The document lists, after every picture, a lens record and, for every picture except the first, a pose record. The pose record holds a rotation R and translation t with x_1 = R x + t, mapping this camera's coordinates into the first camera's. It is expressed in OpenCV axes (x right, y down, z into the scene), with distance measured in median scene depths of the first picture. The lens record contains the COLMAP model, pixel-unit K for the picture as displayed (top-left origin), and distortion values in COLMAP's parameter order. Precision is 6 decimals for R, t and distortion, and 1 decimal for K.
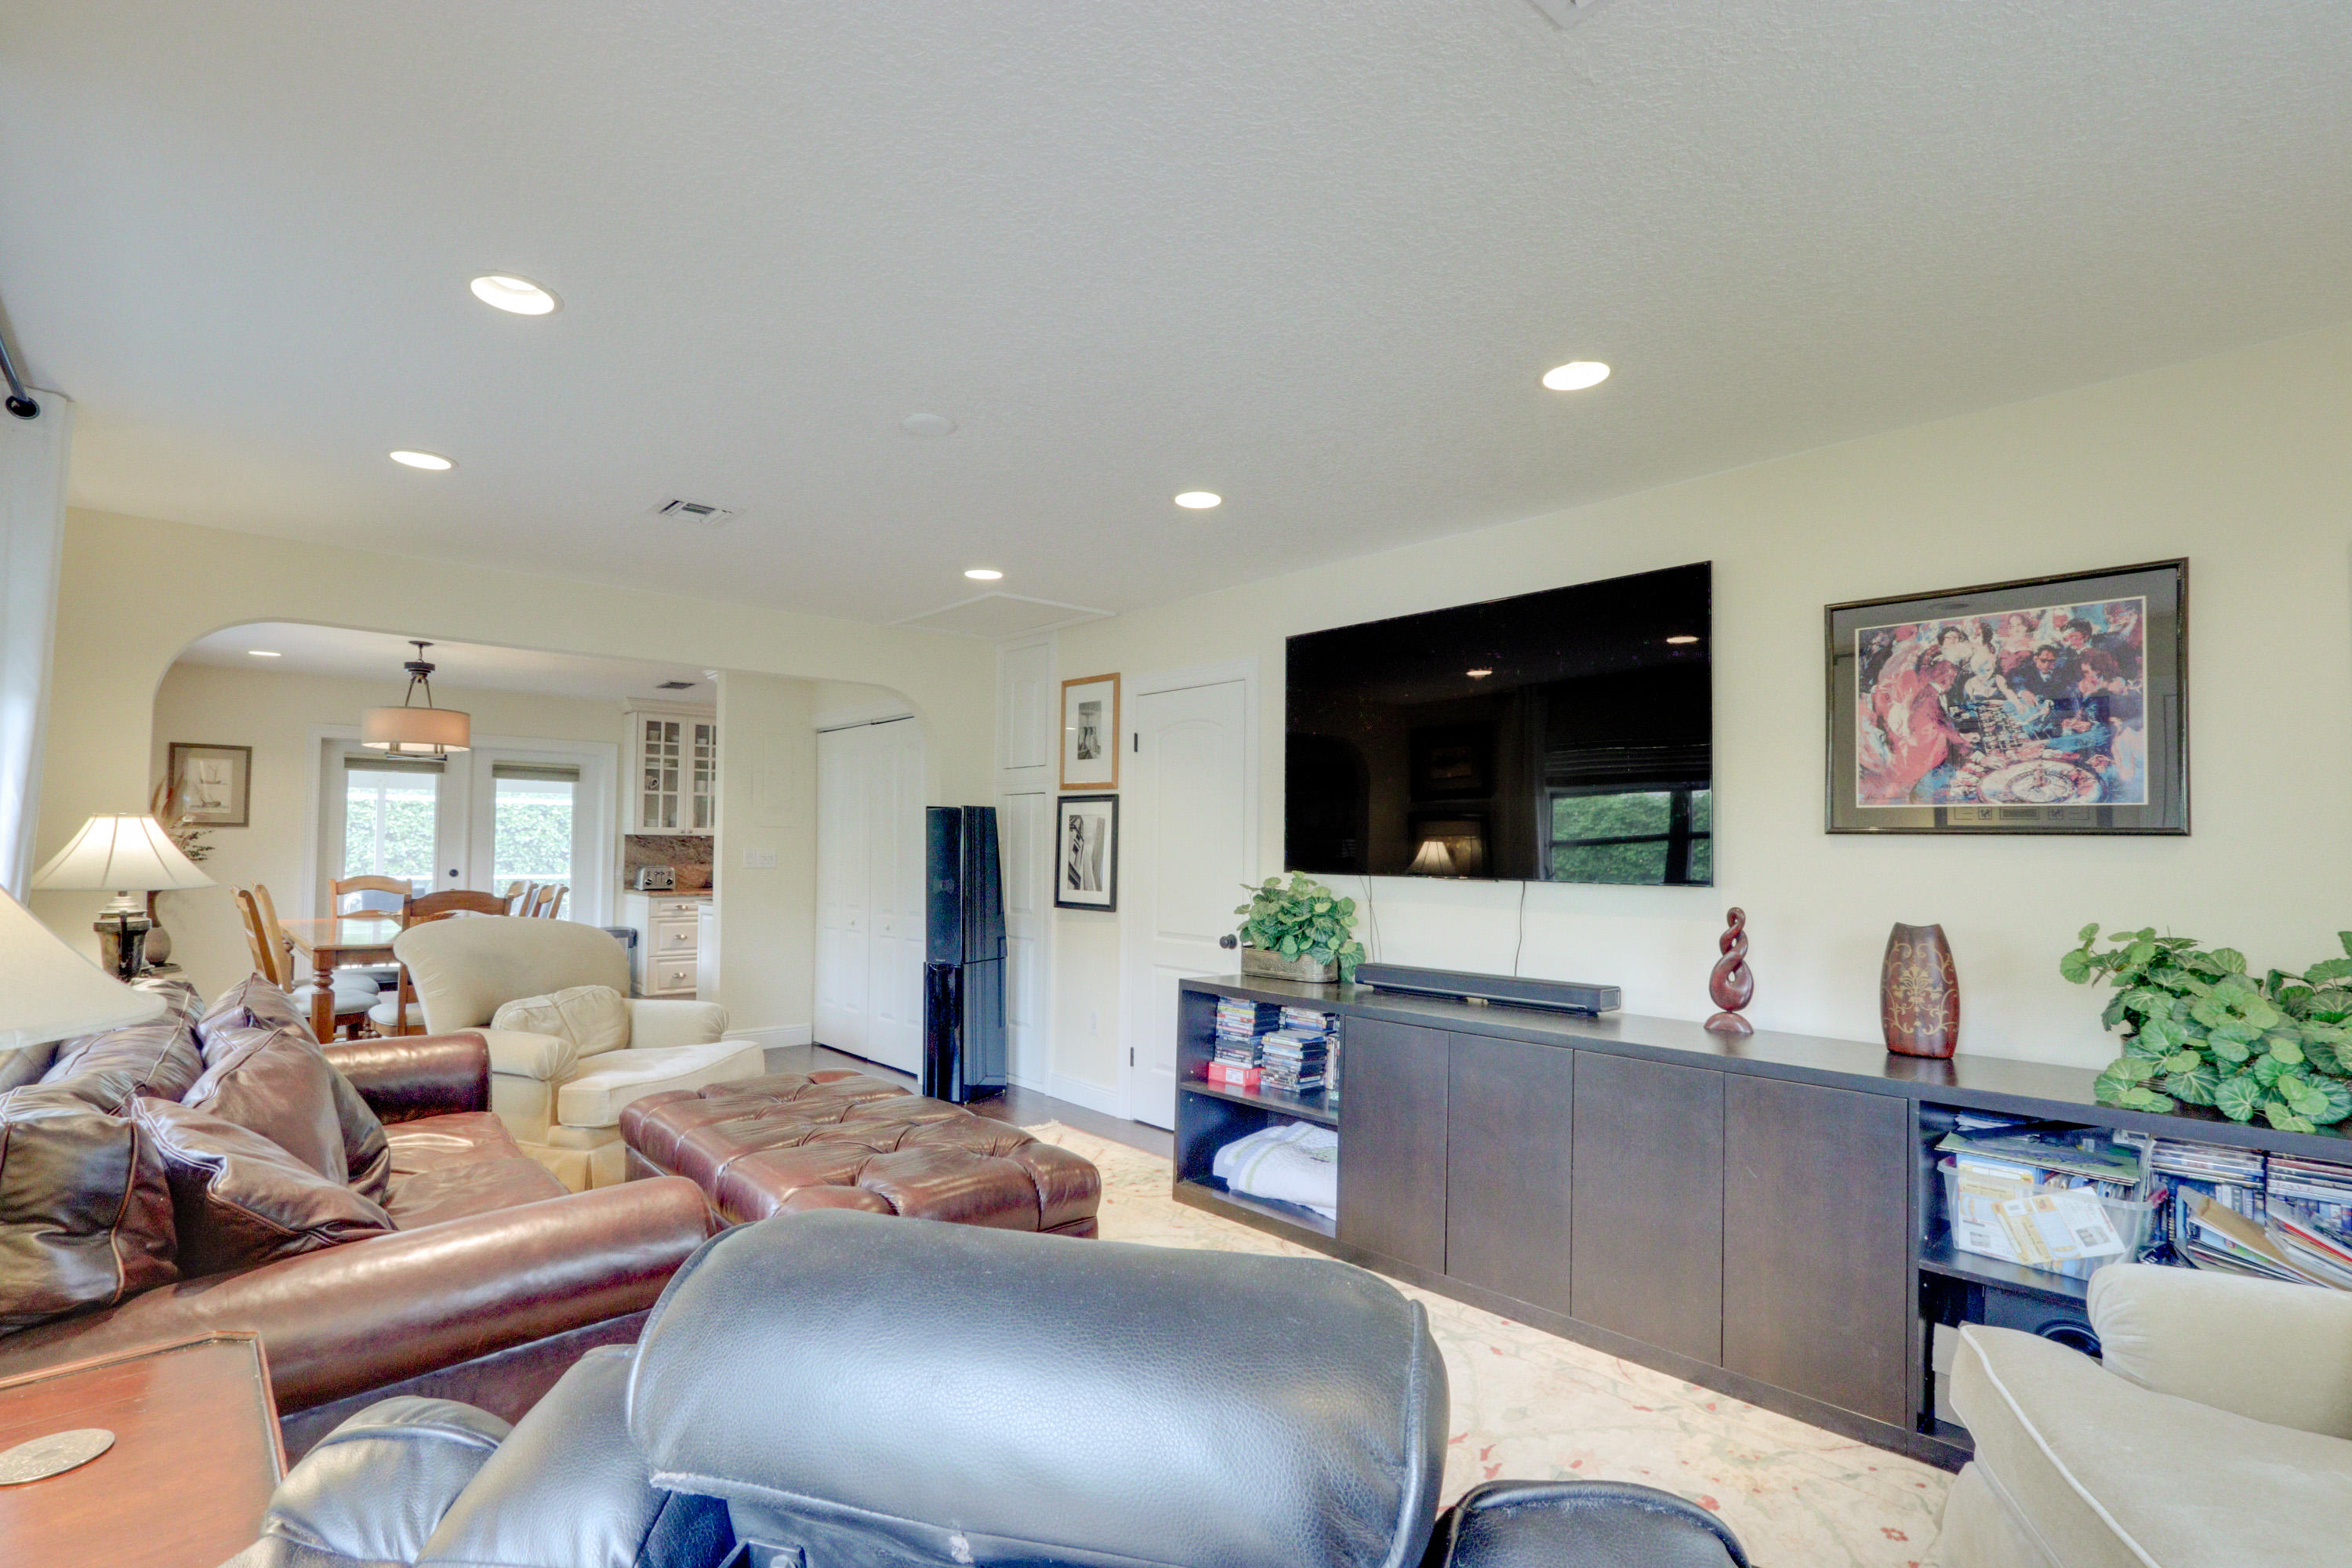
lens RADIAL K [[1109.9, 0, 1185.7], [0, 1109.9, 820.5], [0, 0, 1]] dist [-0.008577, -0.000780]
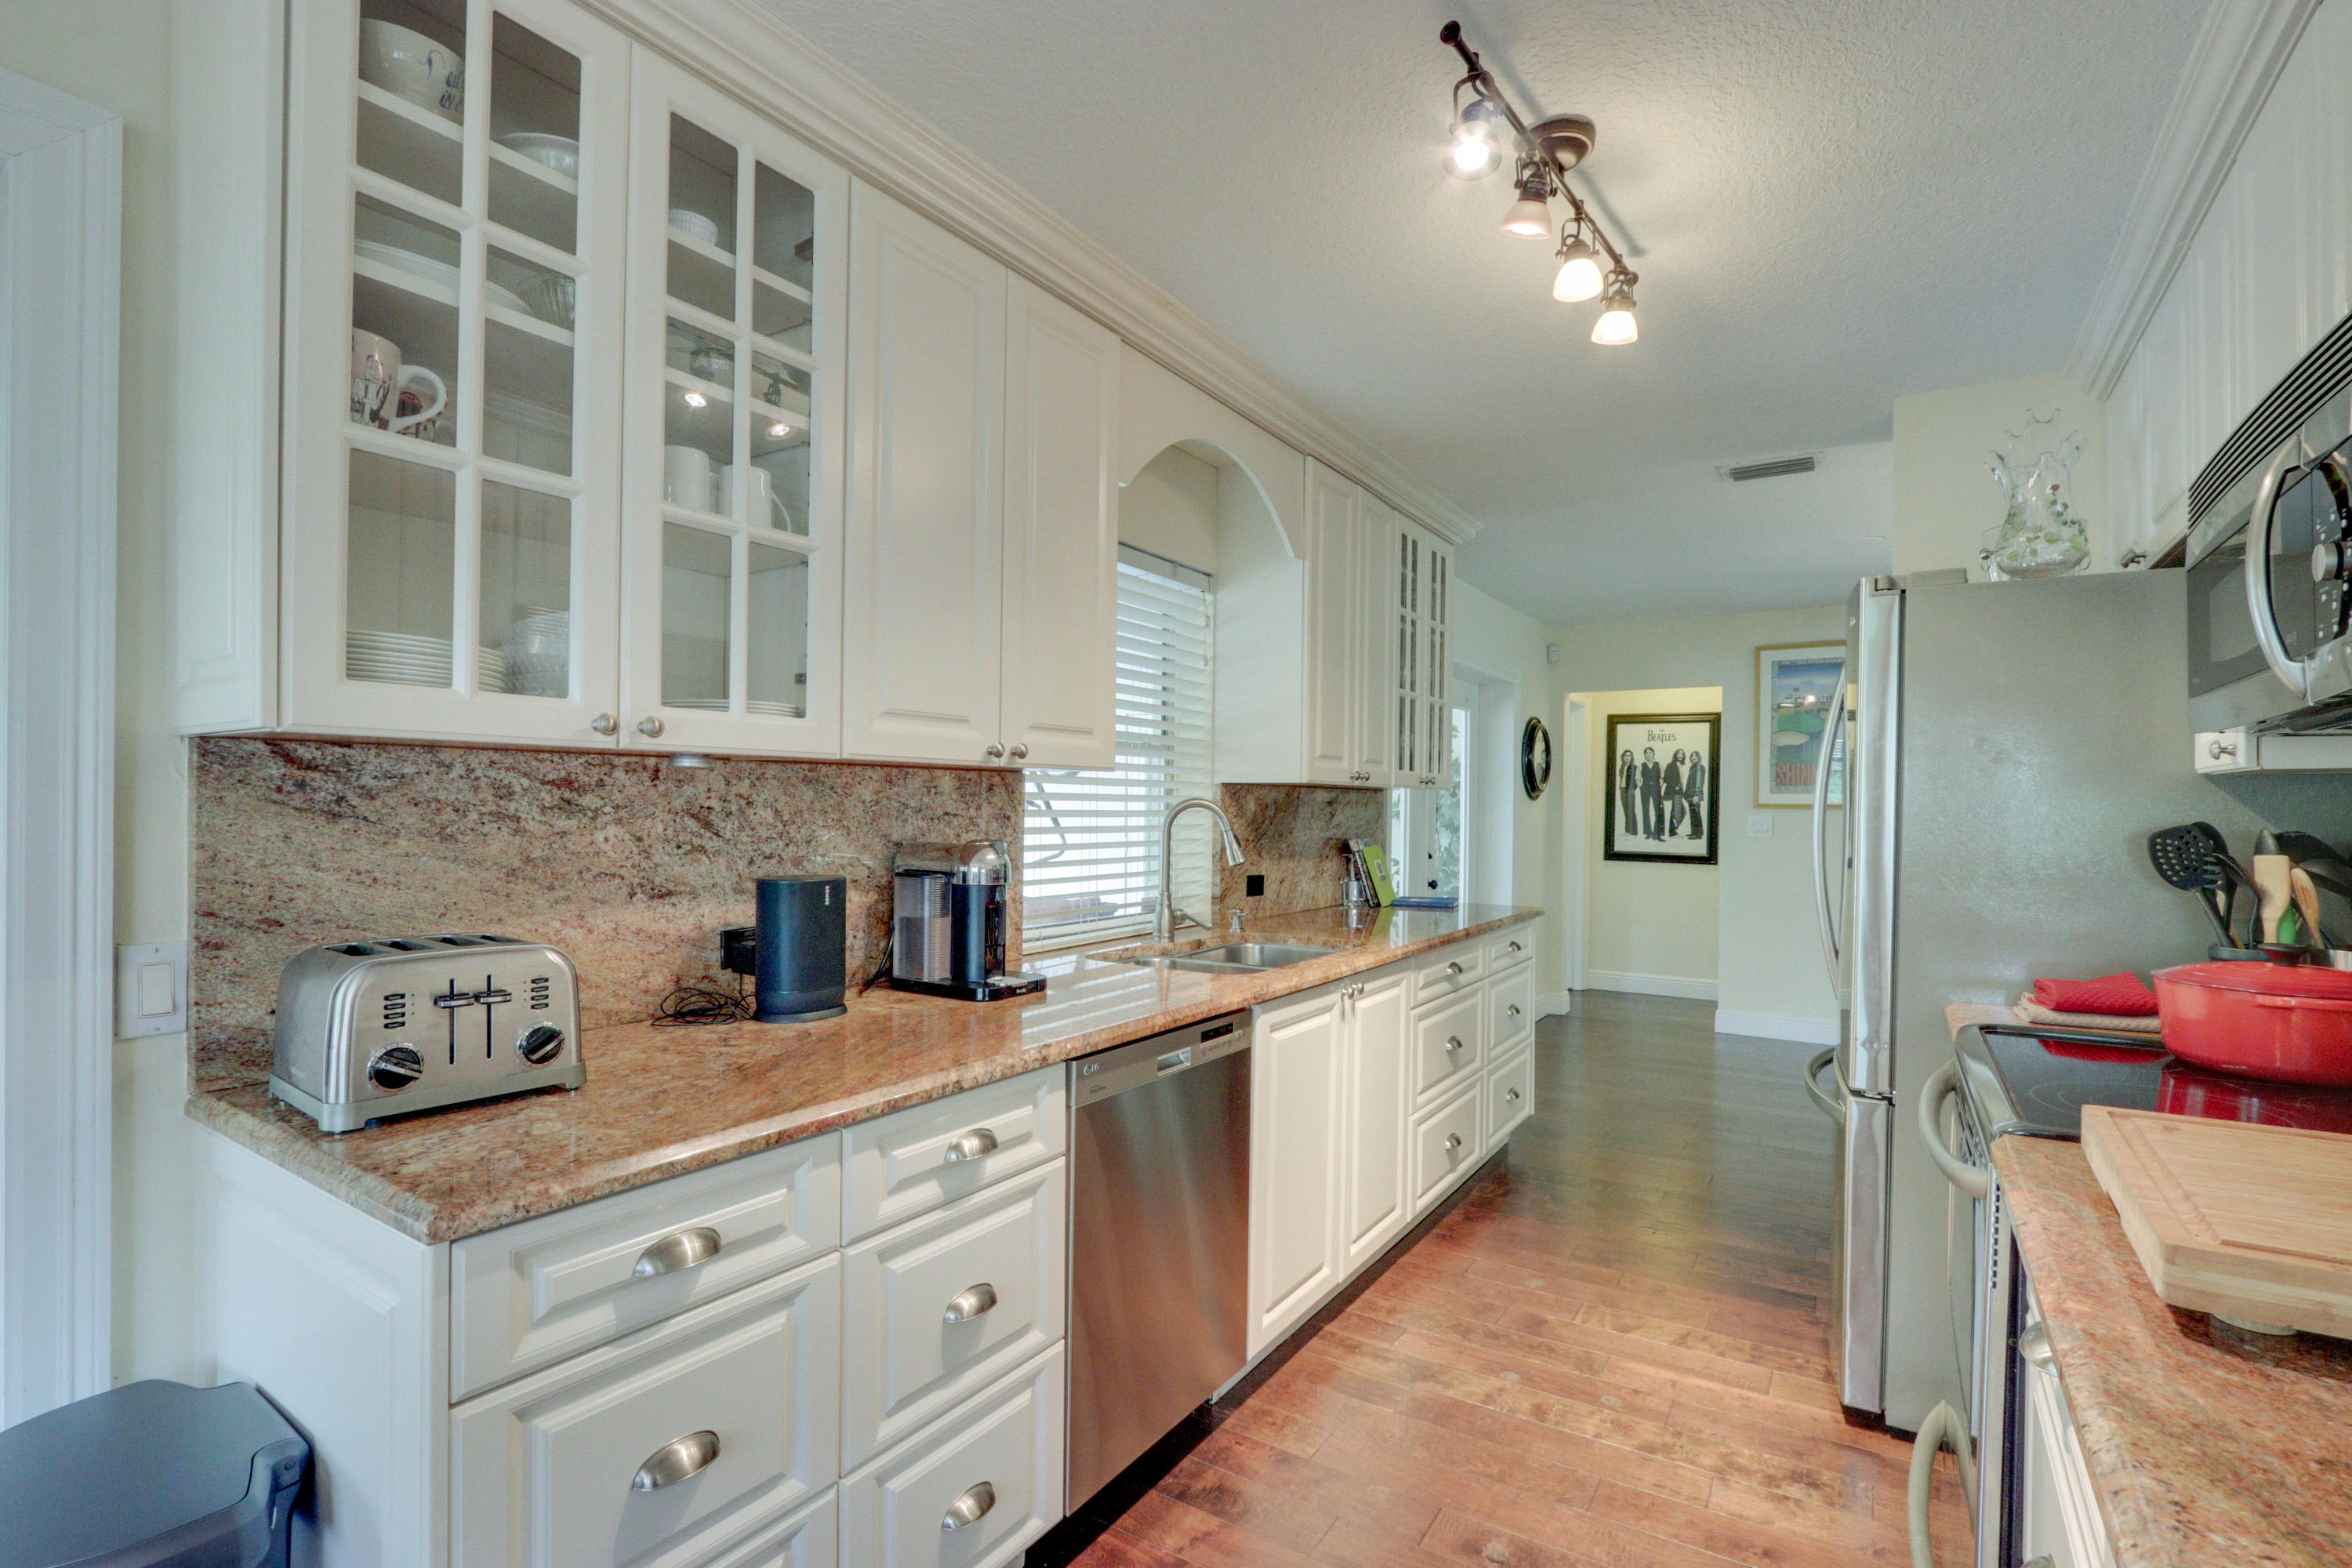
lens RADIAL K [[1093.3, 0, 1173.9], [0, 1093.3, 813.6], [0, 0, 1]] dist [-0.012521, 0.000440]
pose [[0.967348, -0.002095, 0.253442, -0.420163], [-0.006121, 0.999481, 0.031624, 0.017837], [-0.253377, -0.032143, 0.966833, 0.834239]]
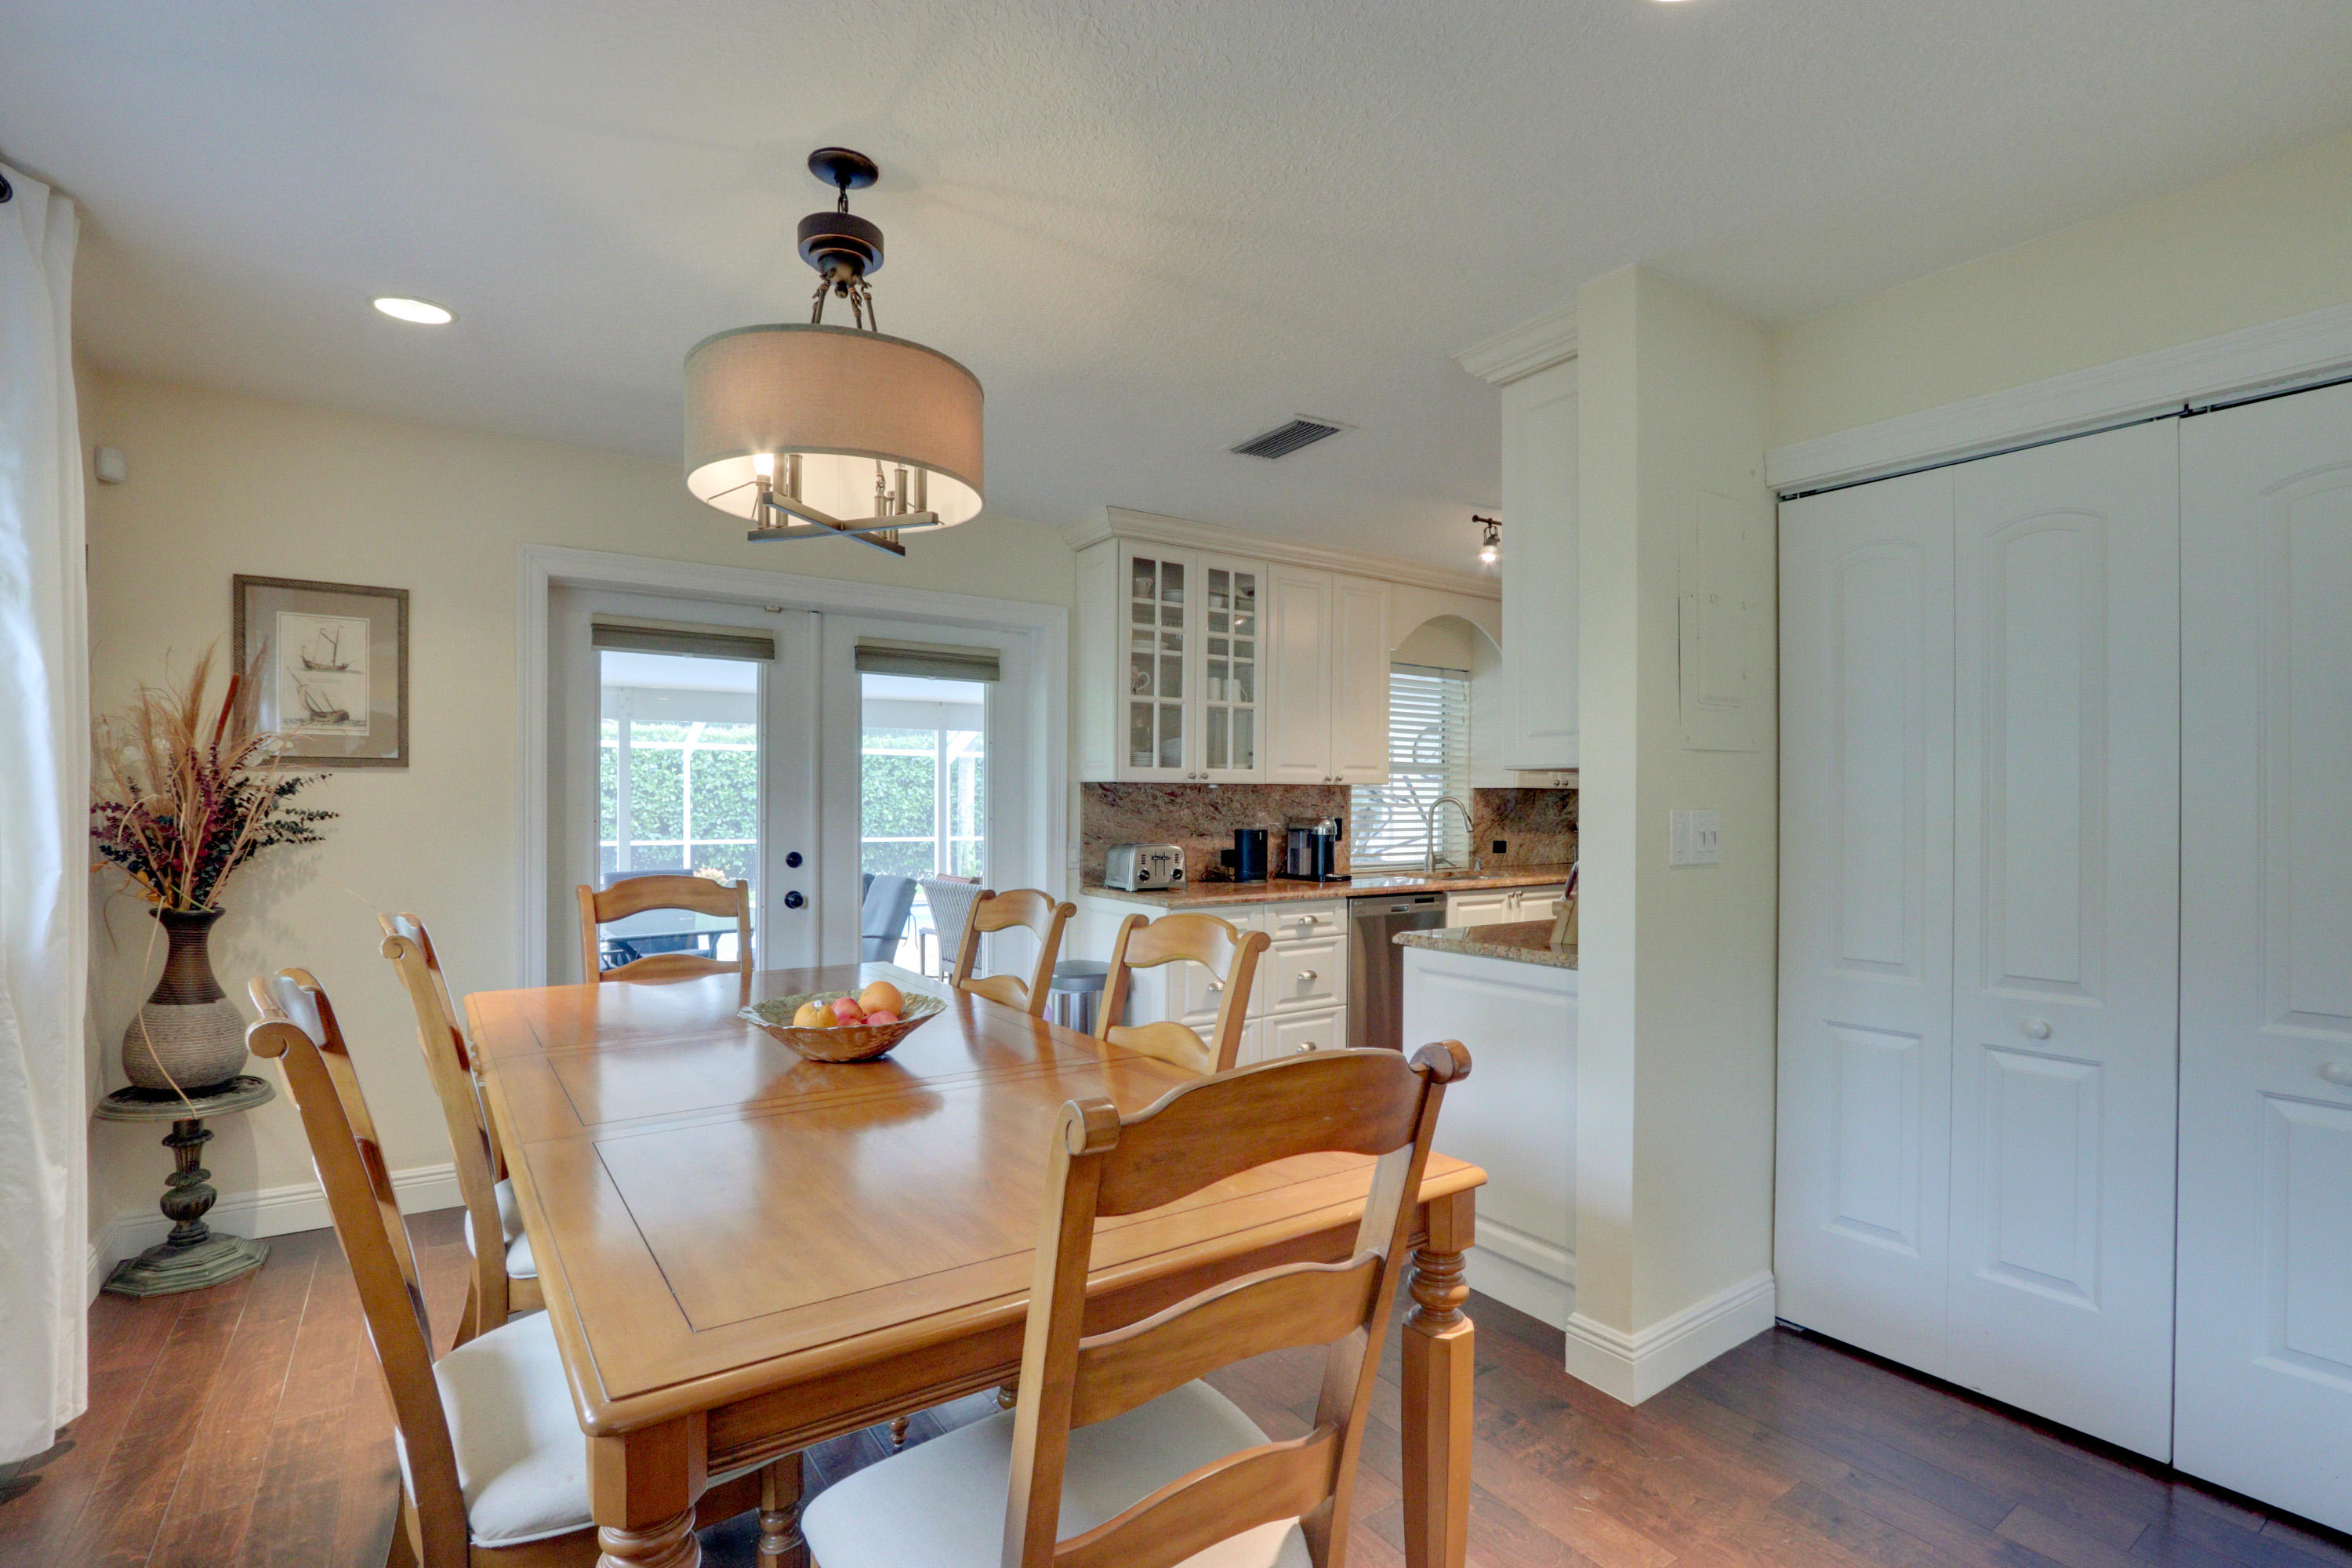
lens RADIAL K [[1093.3, 0, 1173.9], [0, 1093.3, 813.6], [0, 0, 1]] dist [-0.012521, 0.000440]
pose [[0.991076, -0.003262, -0.133261, -0.401189], [0.008003, 0.999353, 0.035059, 0.009744], [0.133060, -0.035812, 0.990461, 0.502097]]
